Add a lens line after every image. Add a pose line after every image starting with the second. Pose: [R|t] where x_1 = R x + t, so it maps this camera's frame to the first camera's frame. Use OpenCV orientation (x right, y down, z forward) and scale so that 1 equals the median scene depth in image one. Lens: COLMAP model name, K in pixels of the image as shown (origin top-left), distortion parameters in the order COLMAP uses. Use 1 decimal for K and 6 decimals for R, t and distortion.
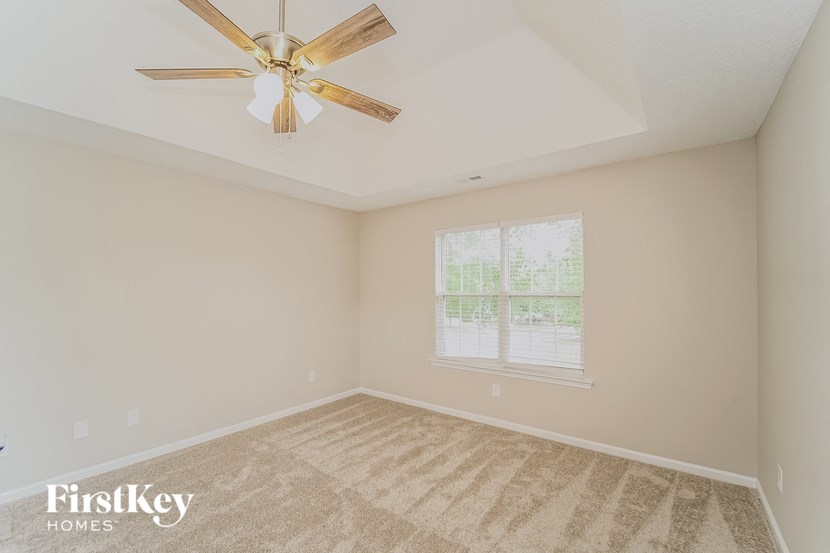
lens RADIAL K [[349.7, 0, 415.5], [0, 349.7, 290.4], [0, 0, 1]] dist [-0.000952, -0.000100]
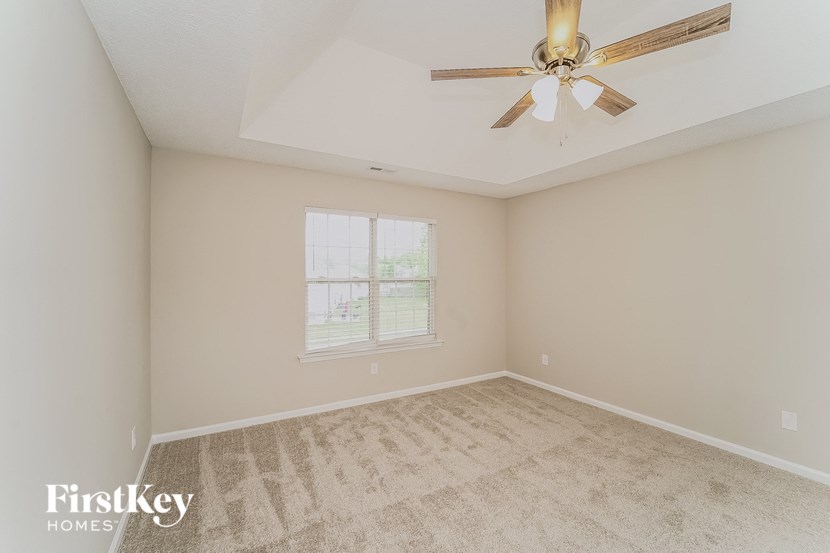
lens RADIAL K [[347.0, 0, 417.0], [0, 347.0, 272.4], [0, 0, 1]] dist [-0.001689, -0.000089]
pose [[0.398554, 0.010250, 0.917087, -0.733199], [0.001822, 0.999927, -0.011968, 0.003184], [-0.917143, 0.006440, 0.398507, 0.473672]]
